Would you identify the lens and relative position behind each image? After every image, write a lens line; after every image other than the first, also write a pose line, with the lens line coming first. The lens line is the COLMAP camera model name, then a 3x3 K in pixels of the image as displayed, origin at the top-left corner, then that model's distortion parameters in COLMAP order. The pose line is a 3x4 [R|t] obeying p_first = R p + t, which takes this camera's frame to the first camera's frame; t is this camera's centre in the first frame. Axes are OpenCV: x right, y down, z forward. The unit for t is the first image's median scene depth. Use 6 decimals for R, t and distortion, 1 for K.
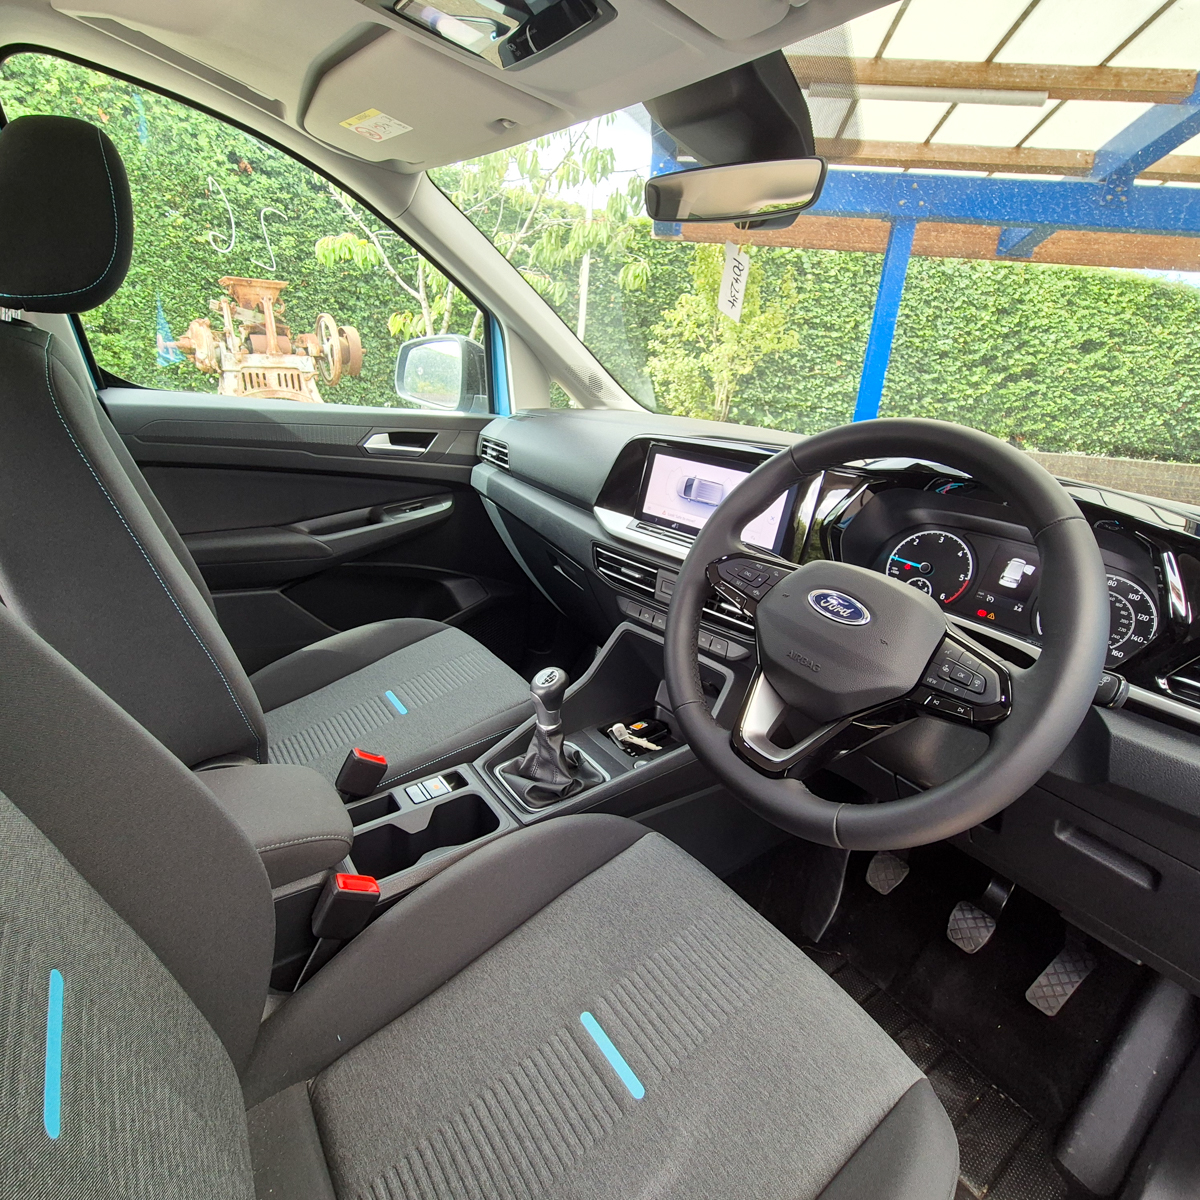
lens RADIAL K [[651.2, 0, 603.2], [0, 651.2, 594.8], [0, 0, 1]] dist [-0.000555, -0.000481]
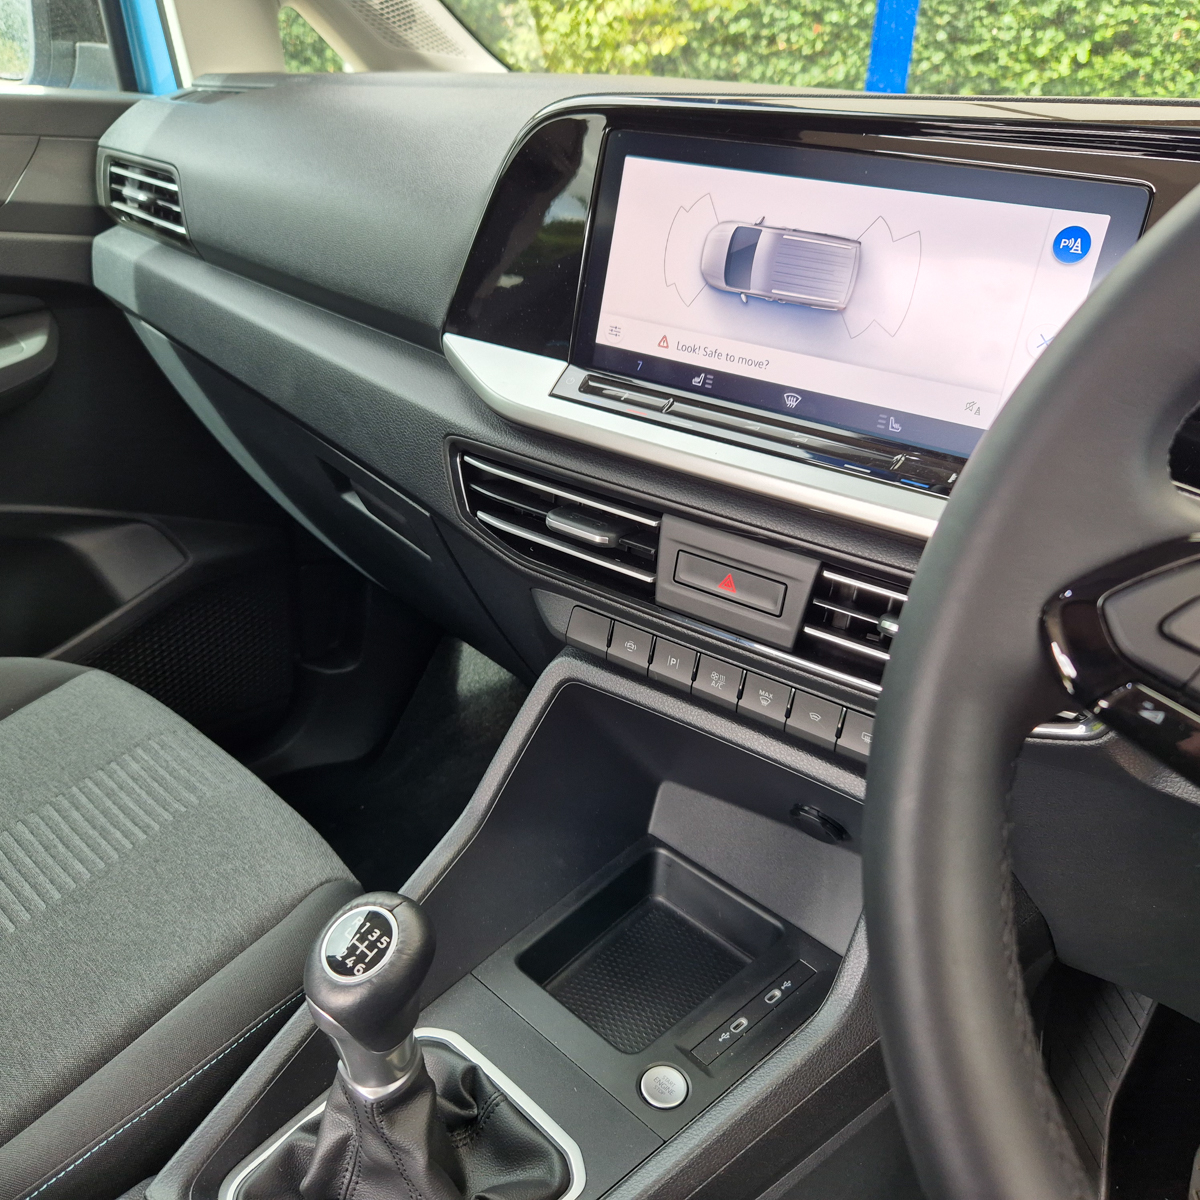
lens RADIAL K [[1065.9, 0, 607.8], [0, 1065.9, 596.1], [0, 0, 1]] dist [0.059513, -0.055576]
pose [[0.984107, -0.099353, 0.147181, -0.019319], [0.079975, 0.987992, 0.132193, -0.051196], [-0.158548, -0.118322, 0.980236, 0.321497]]
